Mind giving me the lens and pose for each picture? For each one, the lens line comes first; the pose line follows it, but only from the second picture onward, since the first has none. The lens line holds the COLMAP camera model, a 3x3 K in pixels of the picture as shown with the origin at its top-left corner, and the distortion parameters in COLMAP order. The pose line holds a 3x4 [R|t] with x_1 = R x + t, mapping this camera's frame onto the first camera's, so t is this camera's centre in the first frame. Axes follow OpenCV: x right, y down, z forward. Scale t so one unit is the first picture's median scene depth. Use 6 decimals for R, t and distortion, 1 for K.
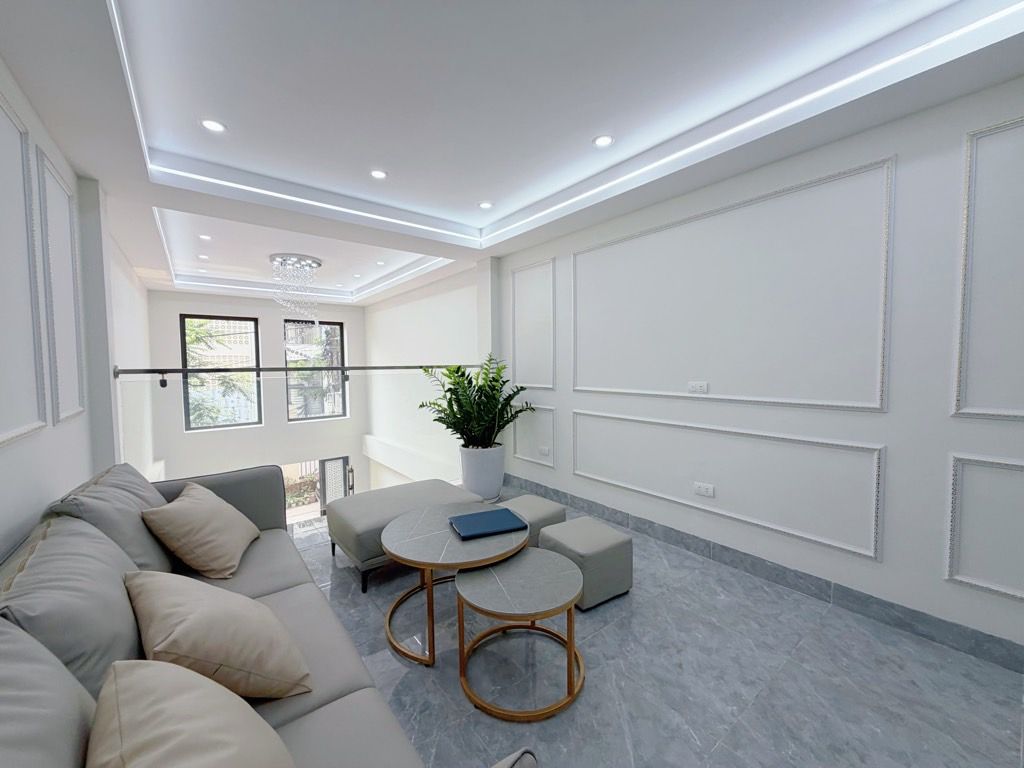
lens RADIAL K [[407.1, 0, 507.9], [0, 407.1, 383.5], [0, 0, 1]] dist [0.000407, -0.000311]
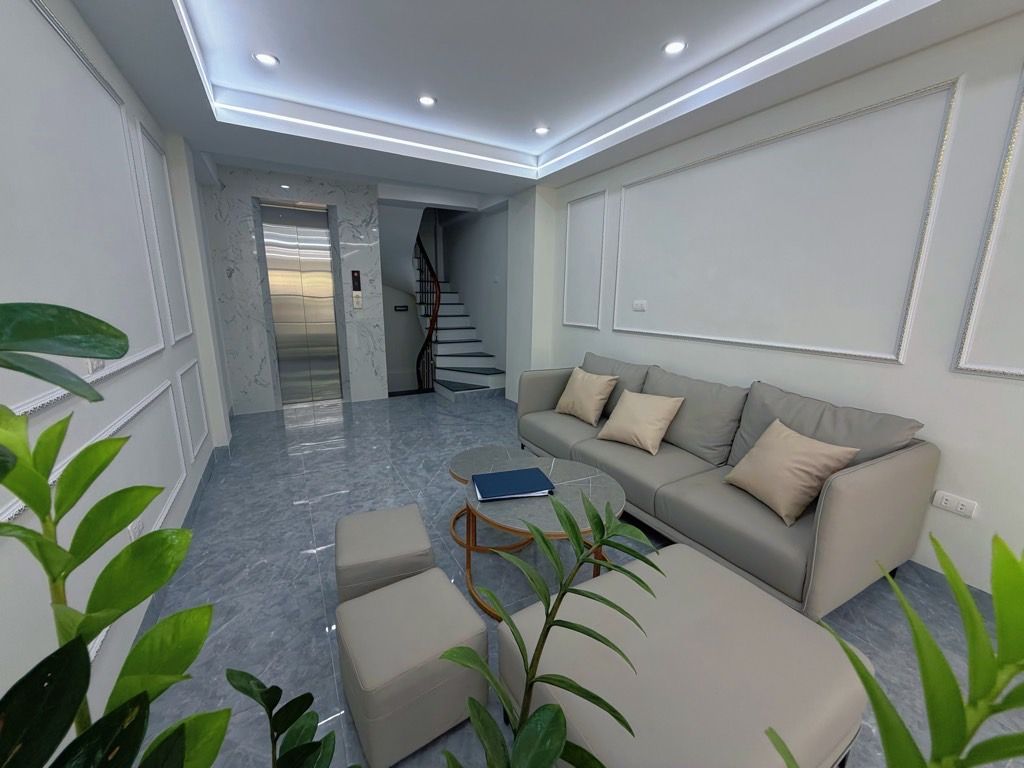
lens RADIAL K [[407.1, 0, 506.9], [0, 407.1, 383.9], [0, 0, 1]] dist [0.000407, -0.000311]
pose [[-0.987506, -0.027733, 0.155122, -0.144509], [0.013432, 0.965996, 0.258210, -0.091838], [-0.157008, 0.257067, -0.953554, 1.496522]]
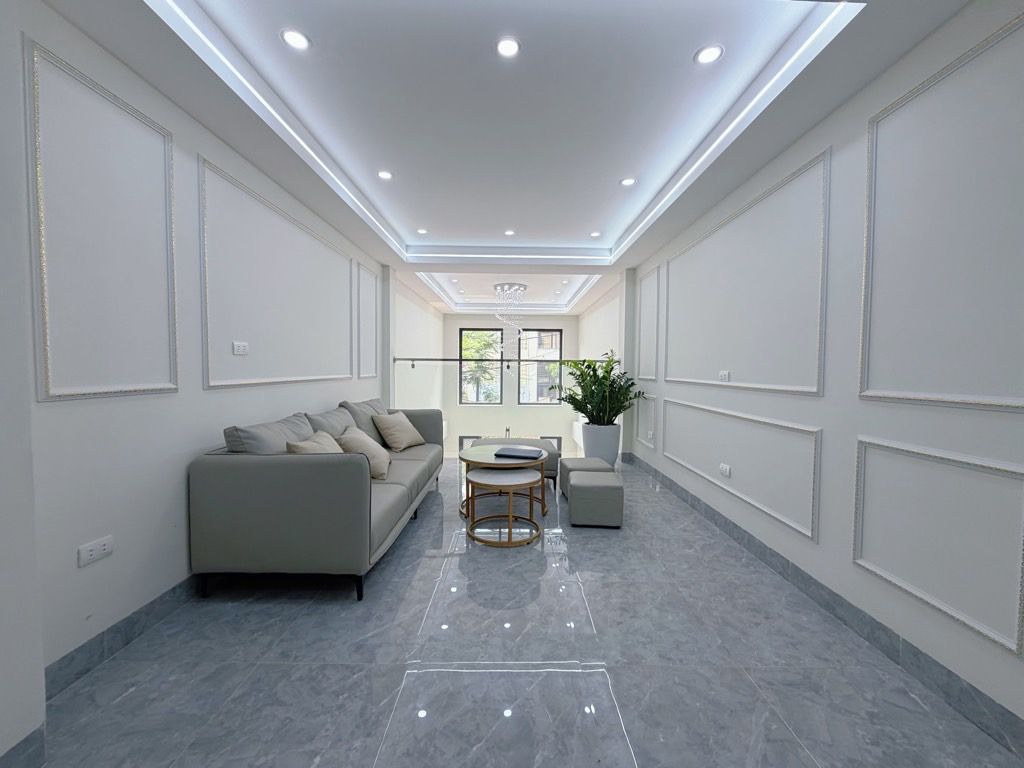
lens RADIAL K [[407.1, 0, 511.8], [0, 407.1, 383.1], [0, 0, 1]] dist [0.000407, -0.000311]
pose [[0.791950, 0.039980, -0.609275, 0.717712], [-0.048293, 0.998829, 0.002771, 0.055753], [0.608673, 0.027230, 0.792954, -0.226225]]
